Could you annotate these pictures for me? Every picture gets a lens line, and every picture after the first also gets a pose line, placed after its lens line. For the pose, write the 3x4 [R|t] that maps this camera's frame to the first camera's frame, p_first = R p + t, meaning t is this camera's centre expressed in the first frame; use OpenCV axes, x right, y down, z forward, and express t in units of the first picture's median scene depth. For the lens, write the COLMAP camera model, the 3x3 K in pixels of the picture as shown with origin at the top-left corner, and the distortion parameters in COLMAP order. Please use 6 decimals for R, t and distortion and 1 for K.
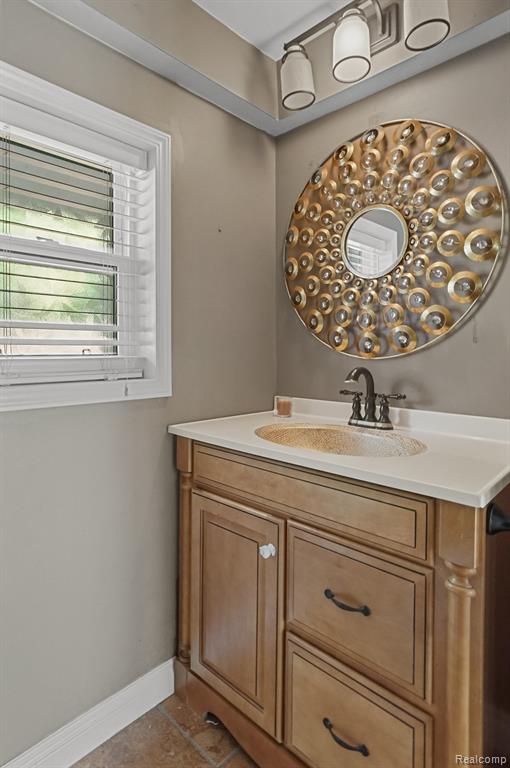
lens RADIAL K [[426.1, 0, 254.4], [0, 426.1, 349.0], [0, 0, 1]] dist [-0.029636, 0.000145]
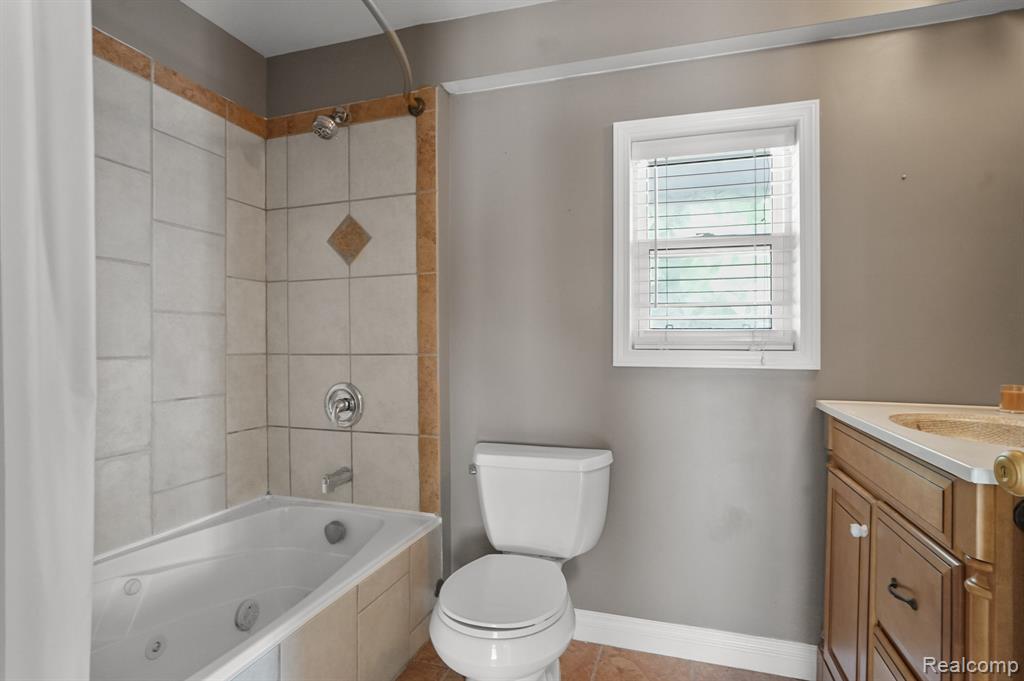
lens RADIAL K [[568.1, 0, 512.0], [0, 568.1, 340.5], [0, 0, 1]] dist [-0.029636, 0.000145]
pose [[0.436902, -0.005455, -0.899492, 0.671449], [-0.006194, 0.999940, -0.009073, 0.062489], [0.899488, 0.009536, 0.436842, -0.189738]]
